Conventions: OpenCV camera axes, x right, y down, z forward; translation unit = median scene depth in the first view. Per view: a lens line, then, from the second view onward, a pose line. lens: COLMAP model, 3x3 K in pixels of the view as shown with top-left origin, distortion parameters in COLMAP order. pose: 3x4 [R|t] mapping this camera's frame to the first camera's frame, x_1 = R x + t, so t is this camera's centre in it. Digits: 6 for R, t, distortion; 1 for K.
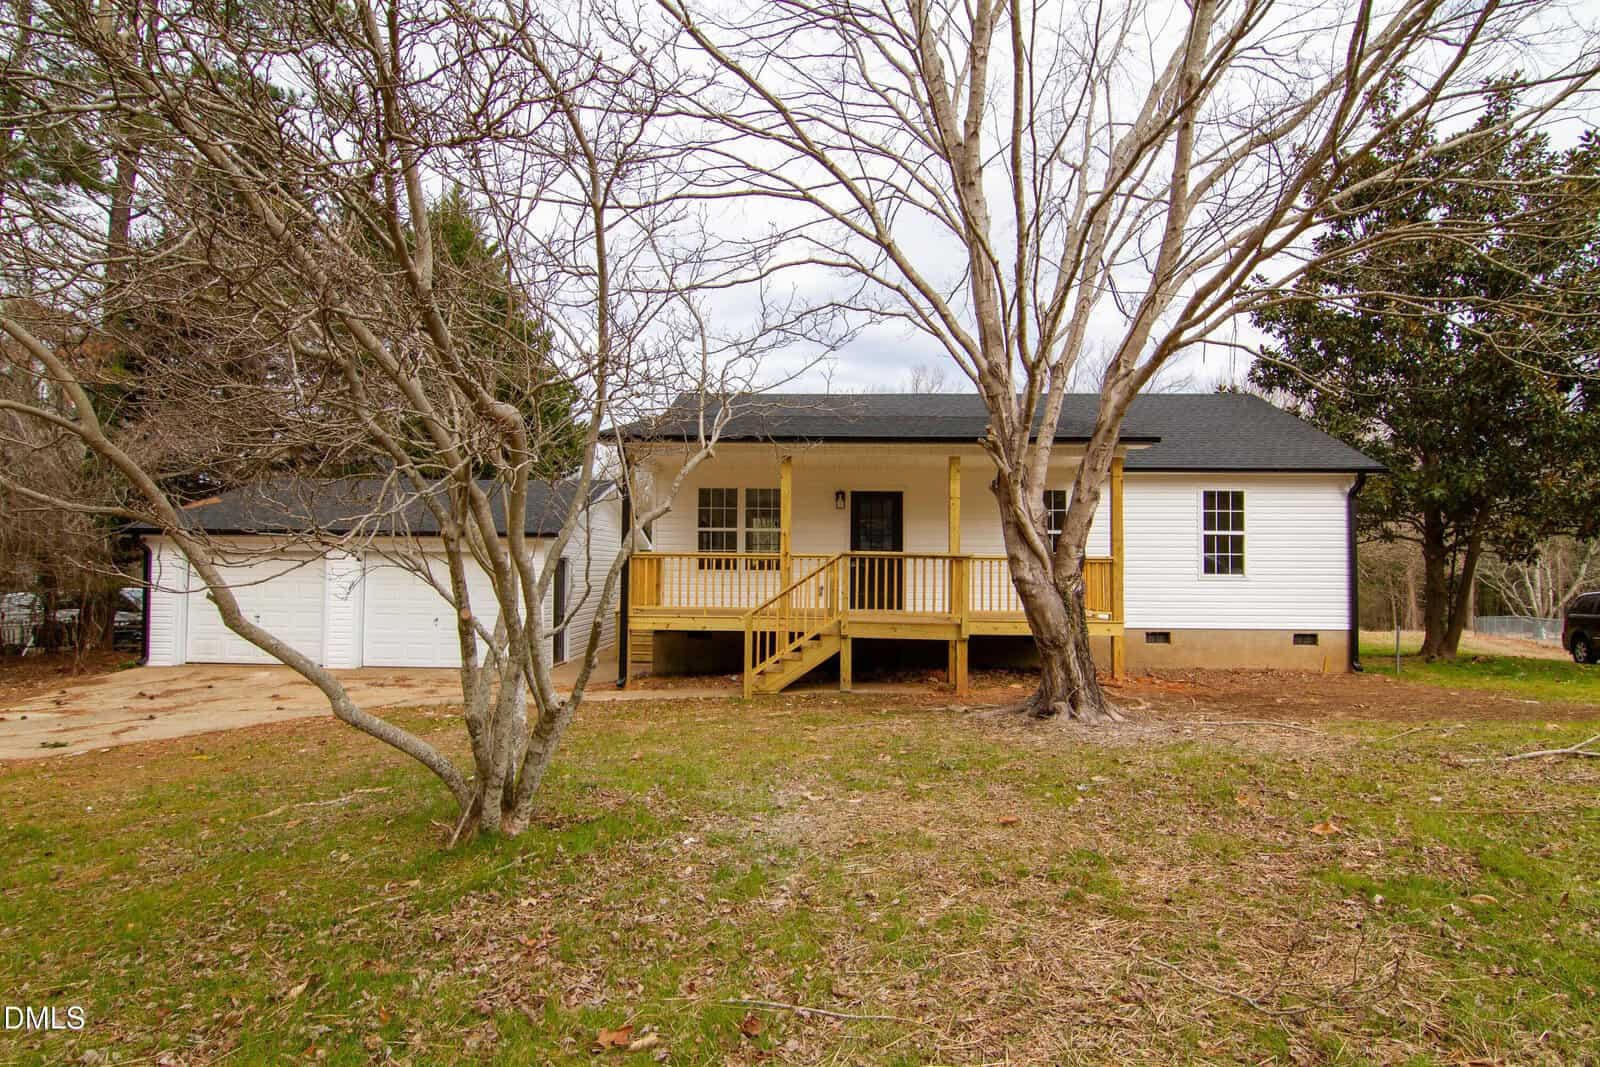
lens RADIAL K [[812.3, 0, 804.3], [0, 812.3, 537.7], [0, 0, 1]] dist [-0.003786, 0.006324]
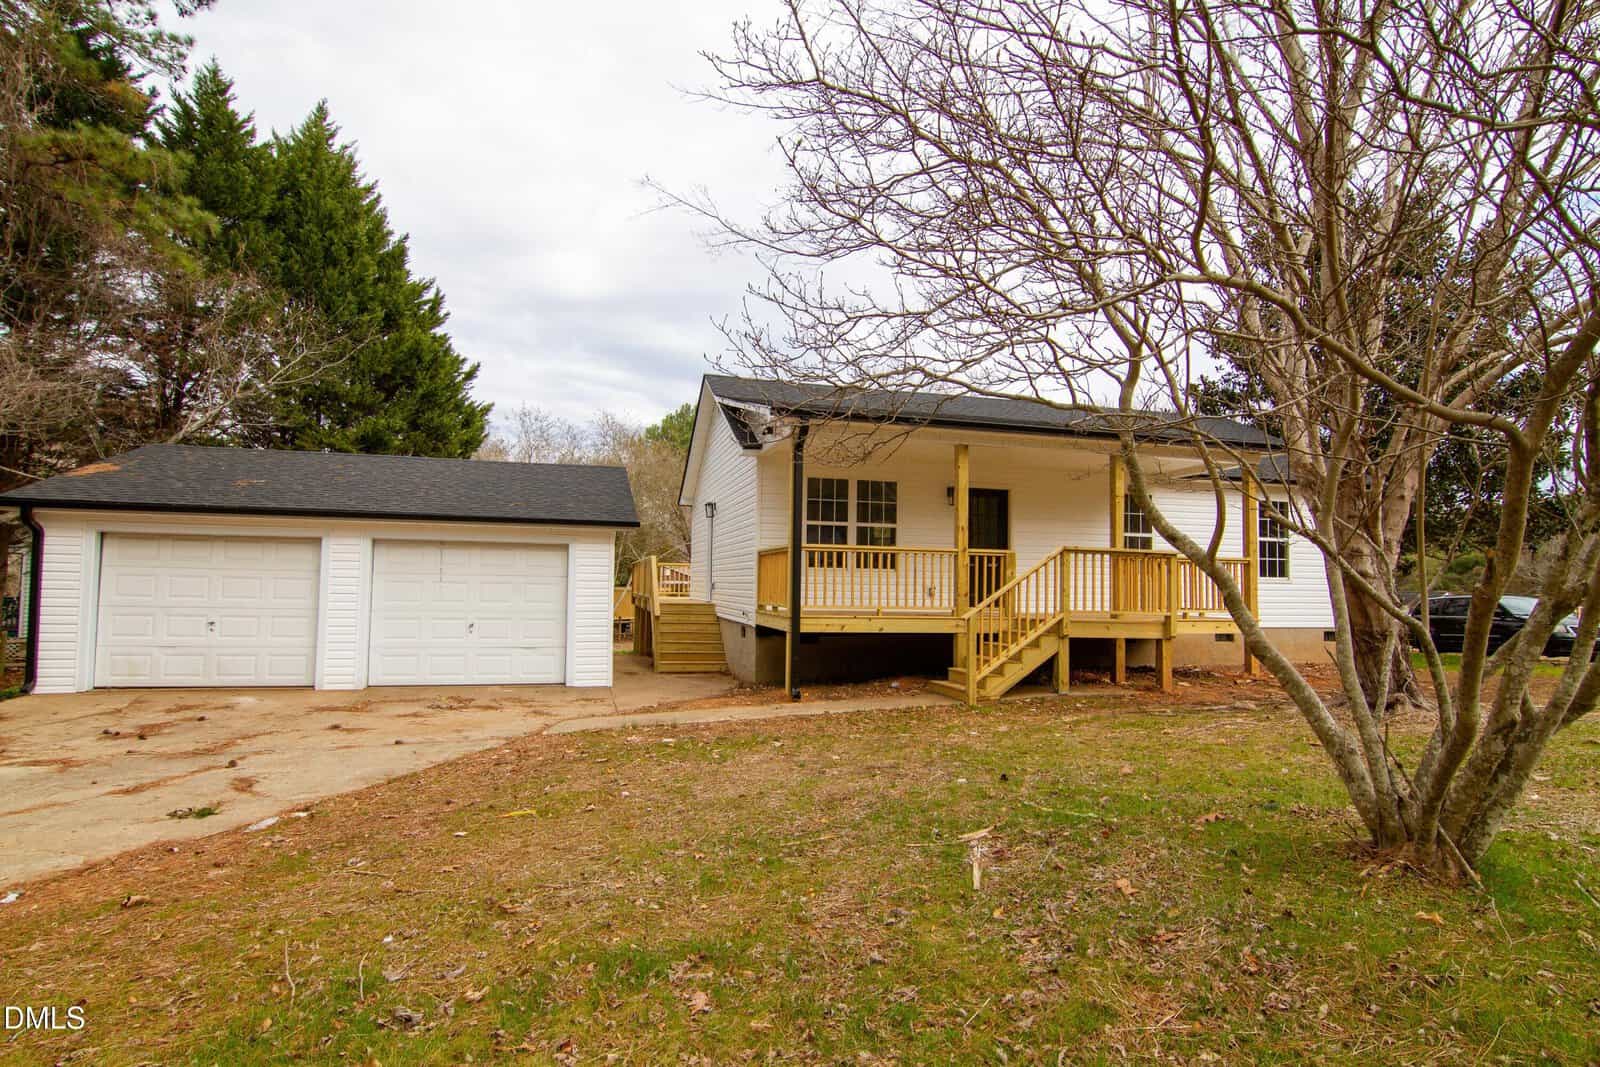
lens RADIAL K [[812.3, 0, 800.0], [0, 812.3, 532.0], [0, 0, 1]] dist [-0.003786, 0.006324]
pose [[0.957982, 0.026069, 0.285640, -0.401091], [-0.020297, 0.999526, -0.023151, 0.022032], [-0.286108, 0.016380, 0.958057, 0.140473]]
